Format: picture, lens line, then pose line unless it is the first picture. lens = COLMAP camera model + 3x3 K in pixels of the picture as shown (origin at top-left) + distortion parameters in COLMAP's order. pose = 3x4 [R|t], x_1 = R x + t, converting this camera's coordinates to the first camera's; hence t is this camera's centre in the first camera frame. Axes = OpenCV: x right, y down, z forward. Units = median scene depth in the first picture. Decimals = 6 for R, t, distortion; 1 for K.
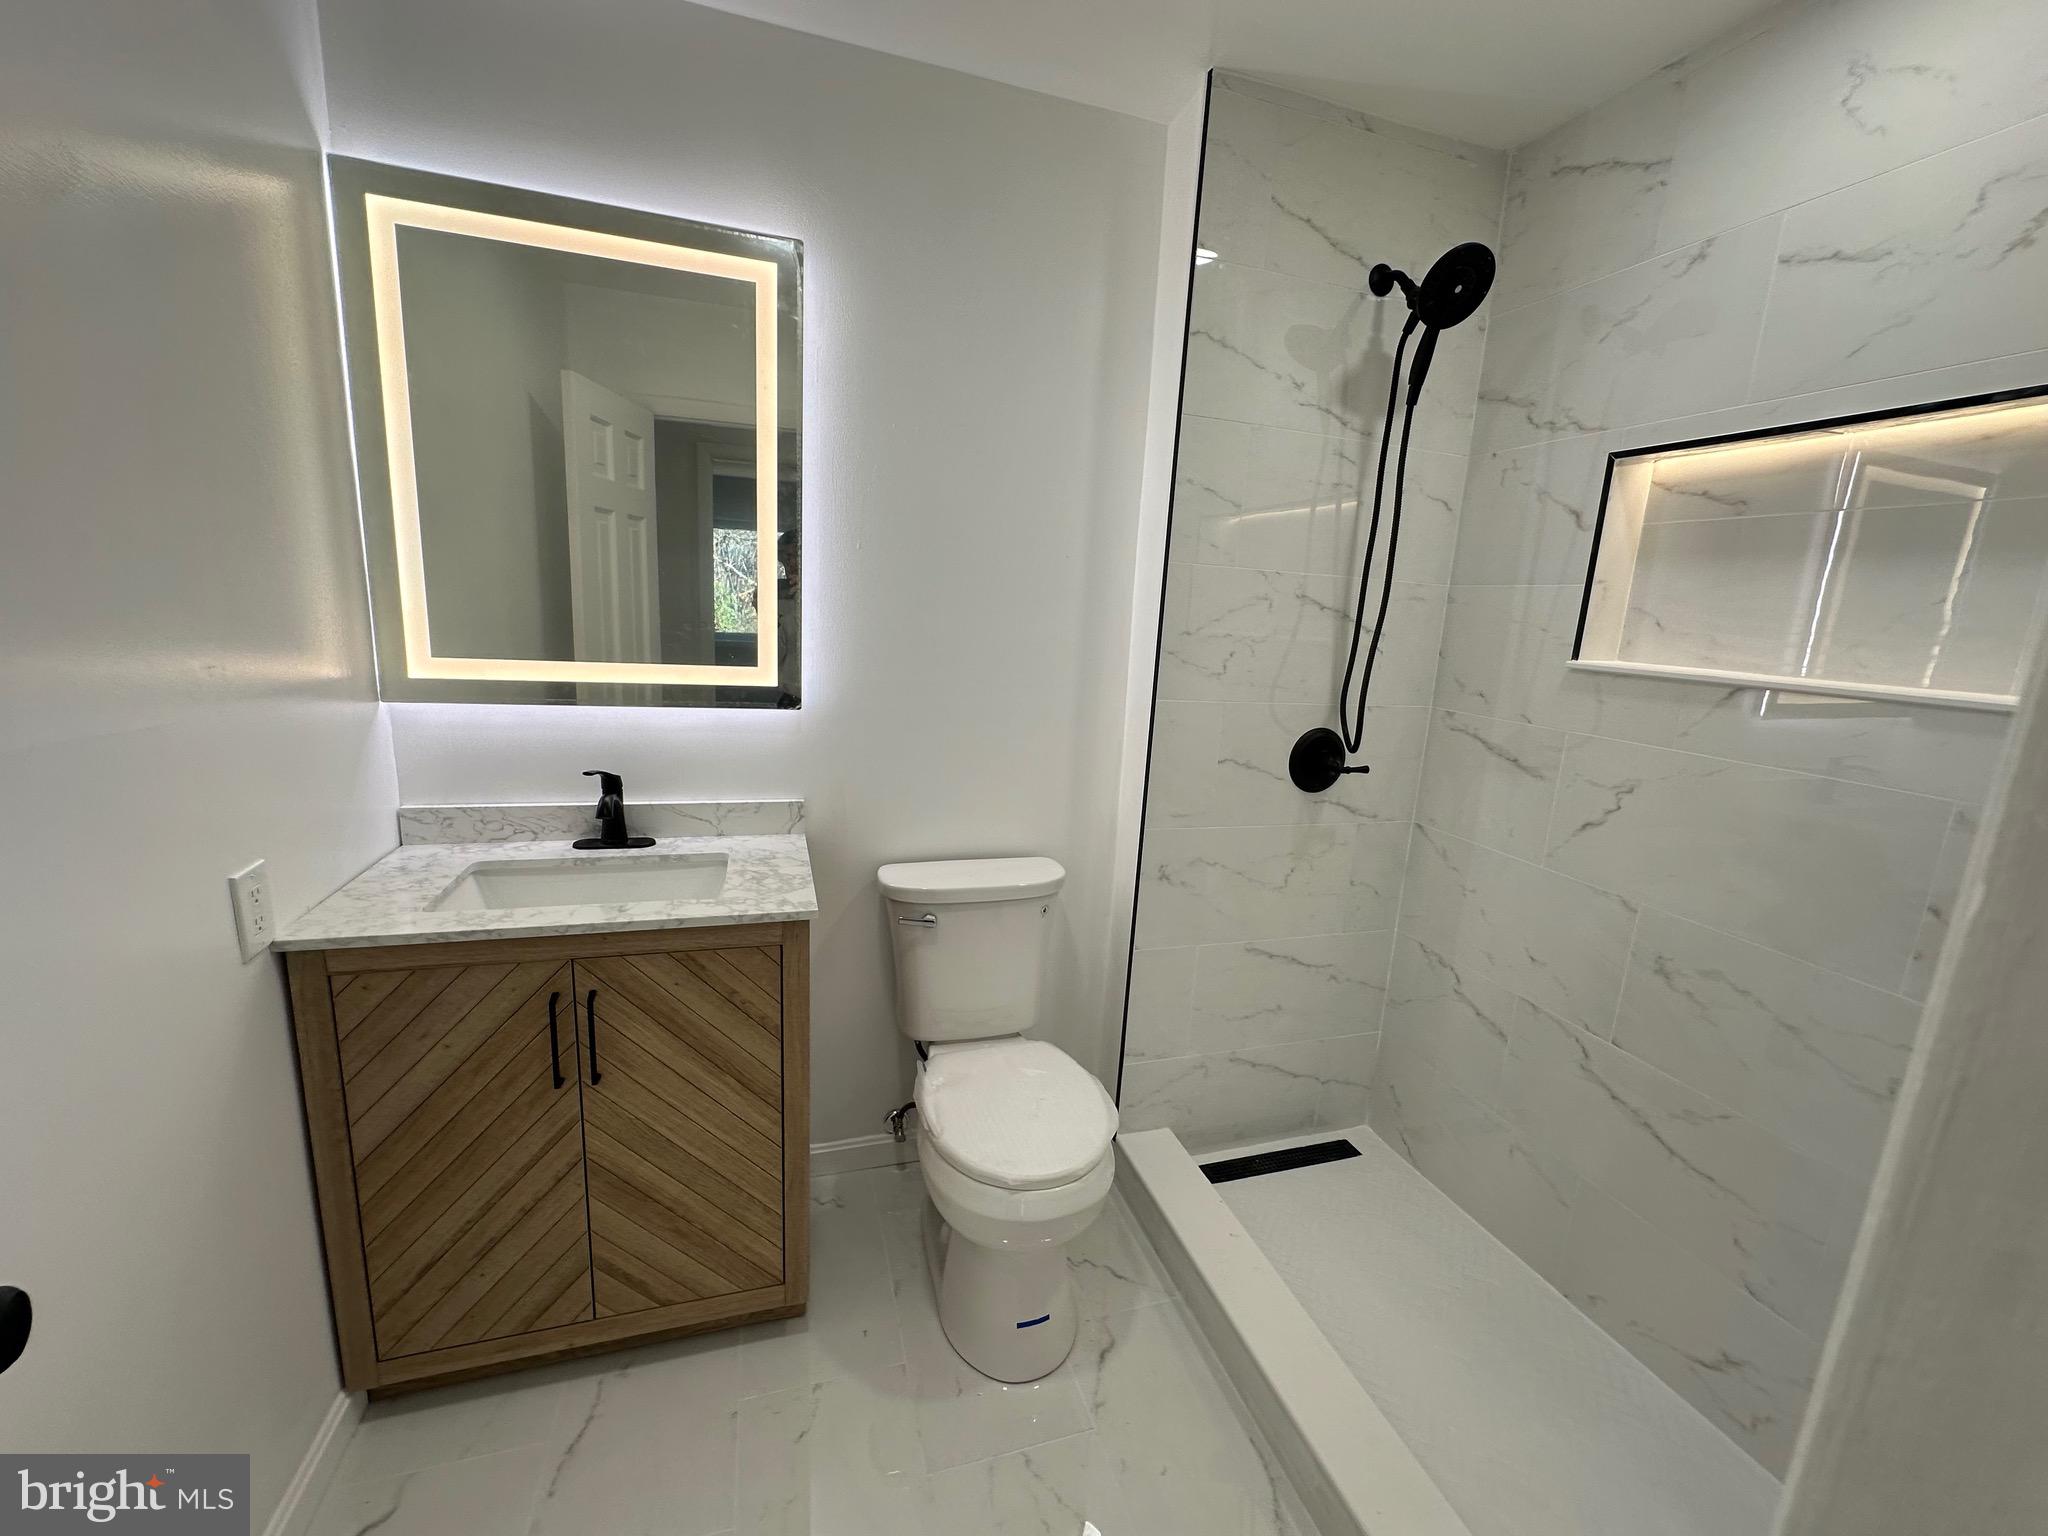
lens RADIAL K [[813.3, 0, 1031.8], [0, 813.3, 765.5], [0, 0, 1]] dist [-0.002972, 0.001151]
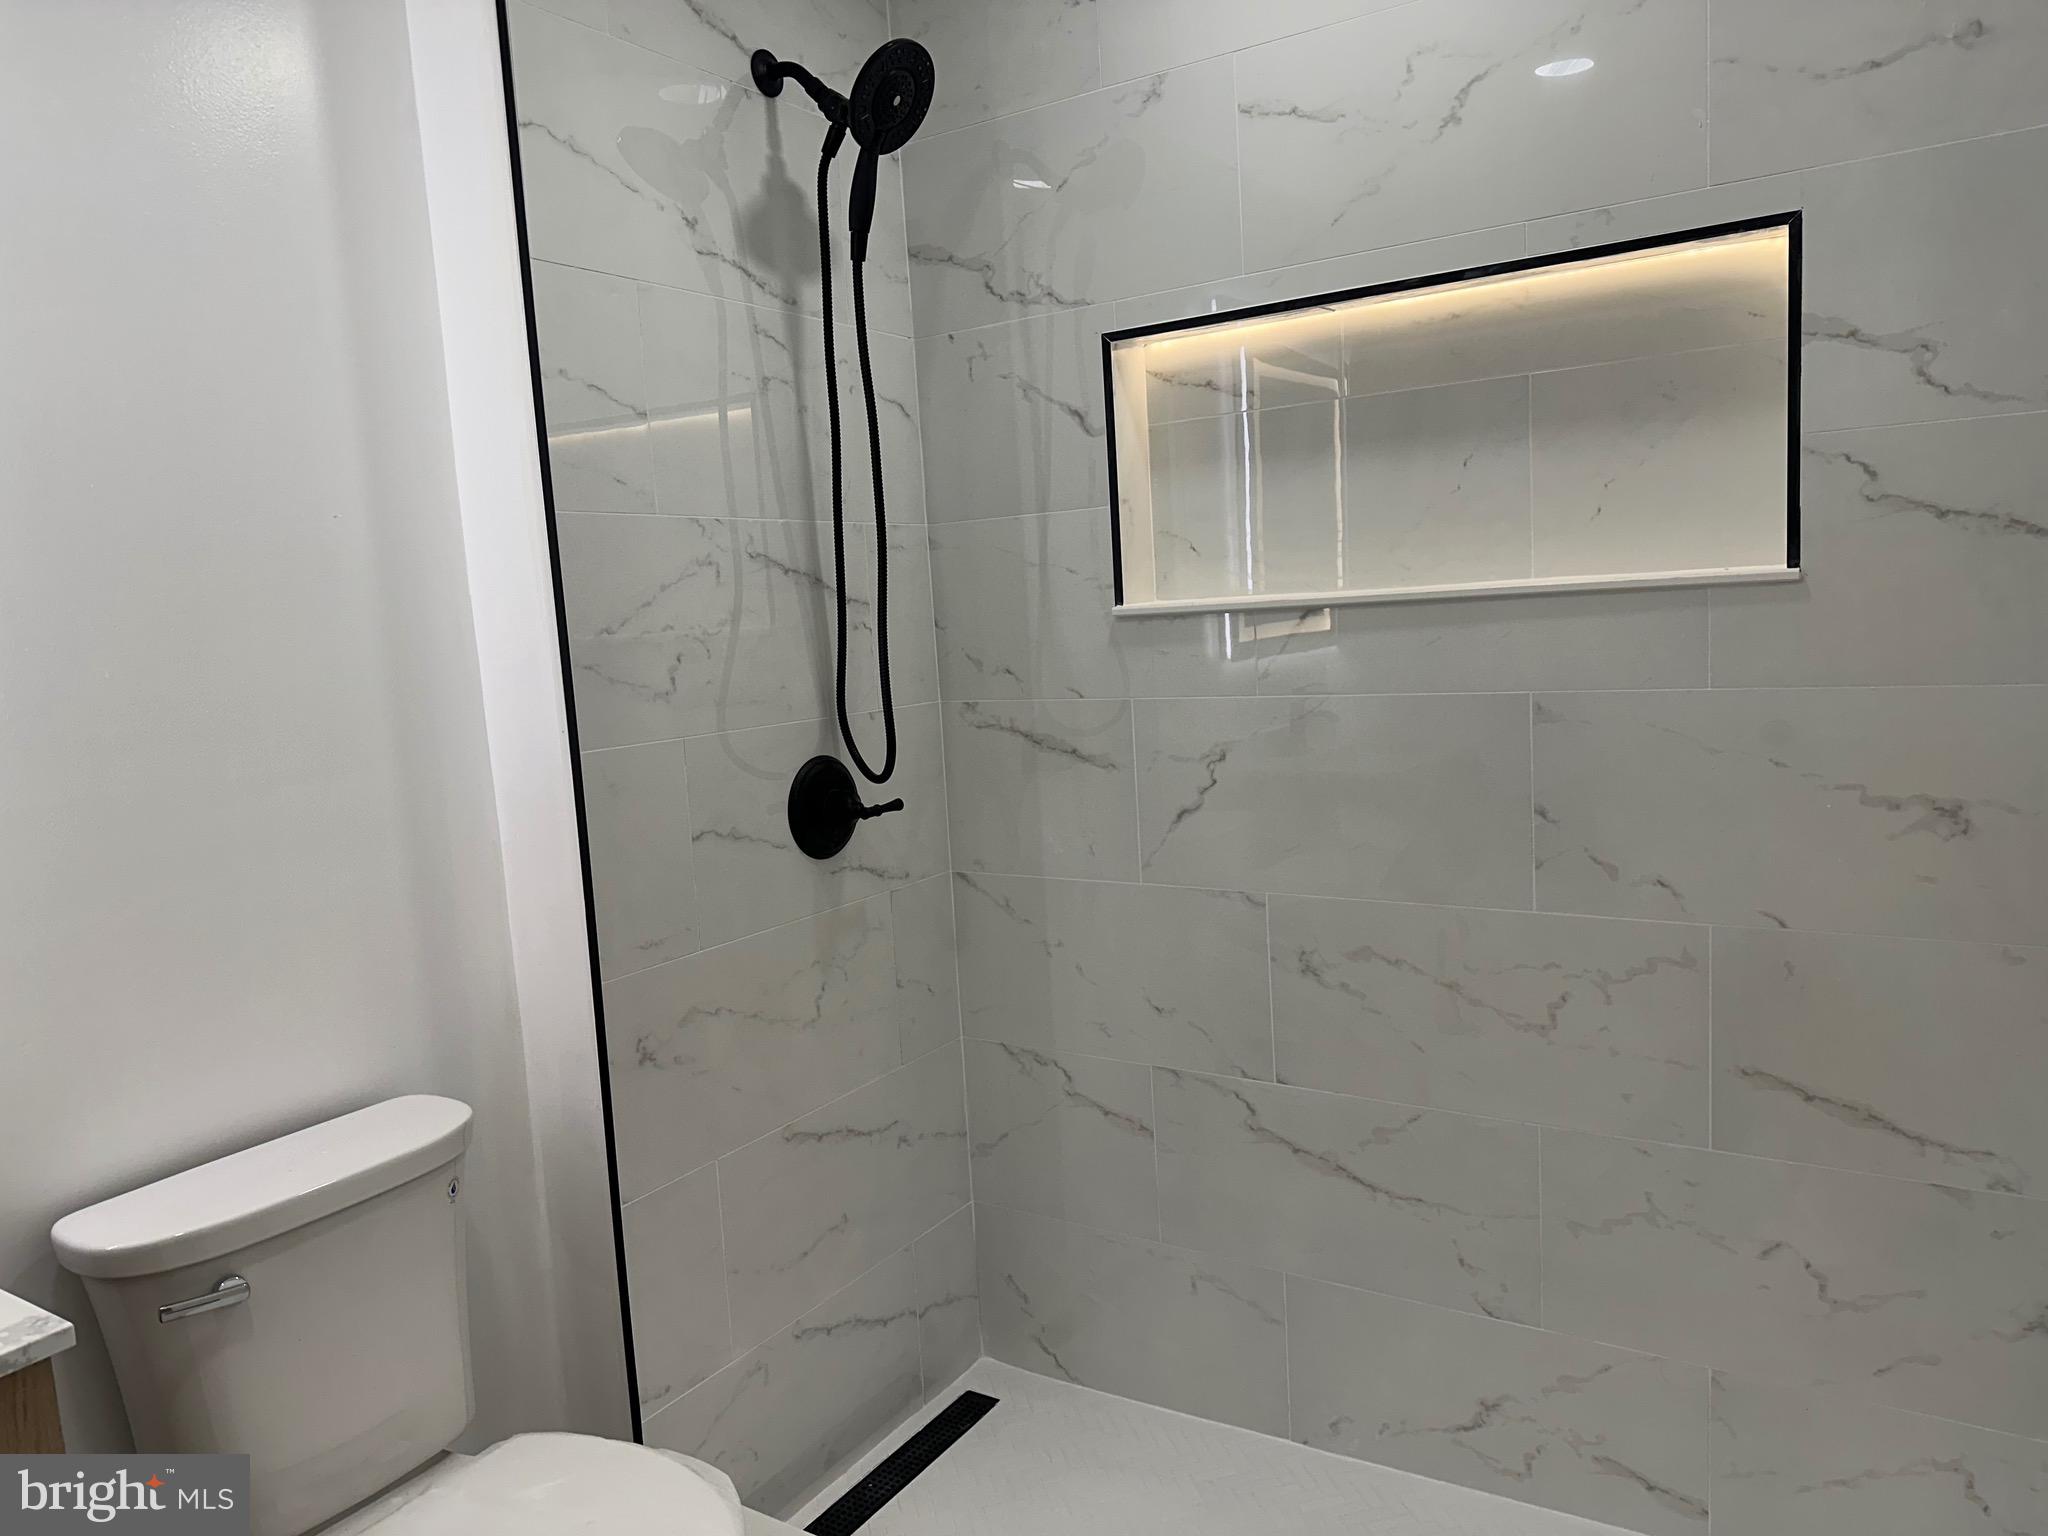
lens RADIAL K [[1422.6, 0, 1012.1], [0, 1422.6, 769.0], [0, 0, 1]] dist [0.055849, -0.063540]
pose [[0.771786, -0.174543, 0.611459, -0.230038], [0.222964, 0.974821, -0.003161, 0.001358], [-0.595512, 0.138773, 0.791270, 0.036414]]
